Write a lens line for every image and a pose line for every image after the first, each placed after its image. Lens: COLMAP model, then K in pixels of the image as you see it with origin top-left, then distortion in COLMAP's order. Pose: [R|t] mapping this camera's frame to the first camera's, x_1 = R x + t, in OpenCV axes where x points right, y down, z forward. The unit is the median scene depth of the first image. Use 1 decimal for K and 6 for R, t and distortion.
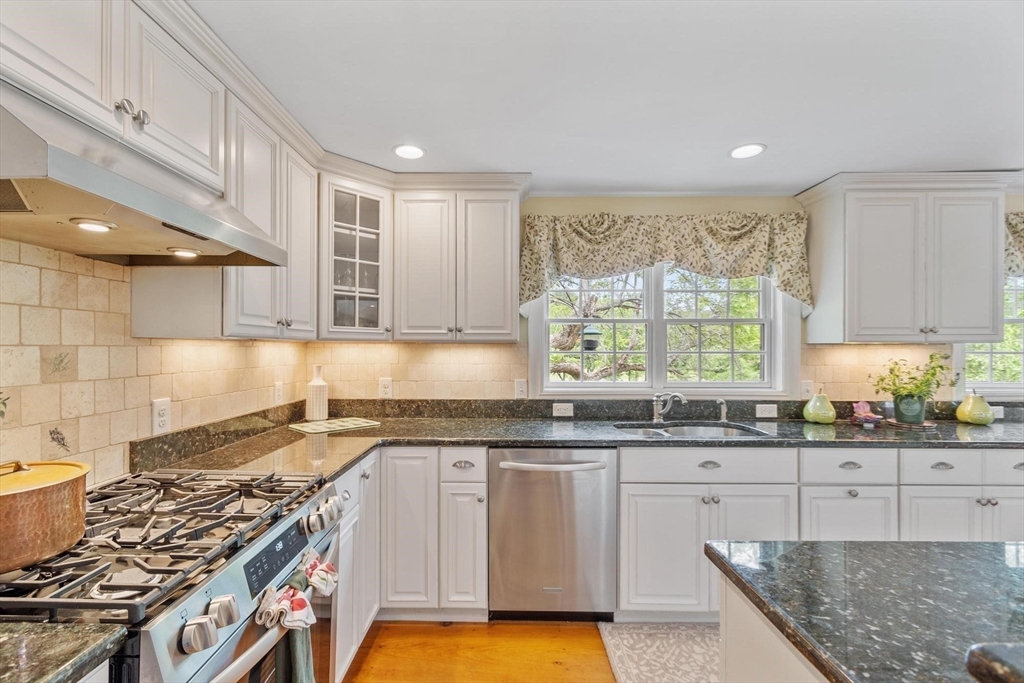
lens RADIAL K [[446.8, 0, 511.6], [0, 446.8, 348.3], [0, 0, 1]] dist [-0.001640, 0.000155]
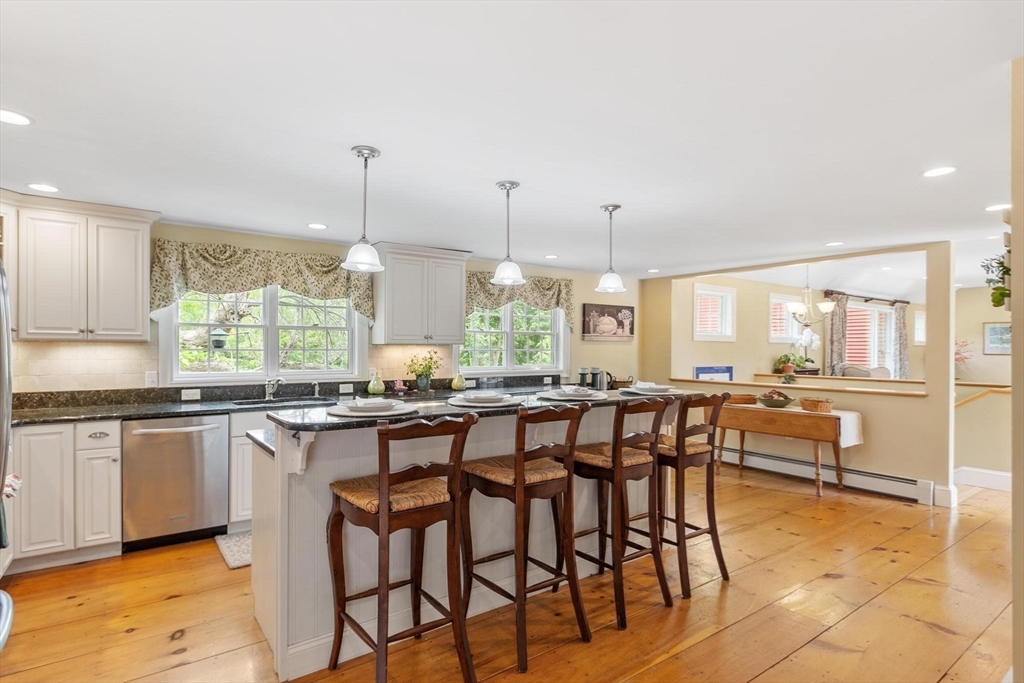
lens RADIAL K [[542.0, 0, 507.2], [0, 542.0, 351.3], [0, 0, 1]] dist [0.002103, -0.001575]
pose [[0.826426, -0.000896, 0.563044, -0.011302], [-0.004527, 0.999956, 0.008236, -0.003566], [-0.563027, -0.009356, 0.826386, -0.836504]]
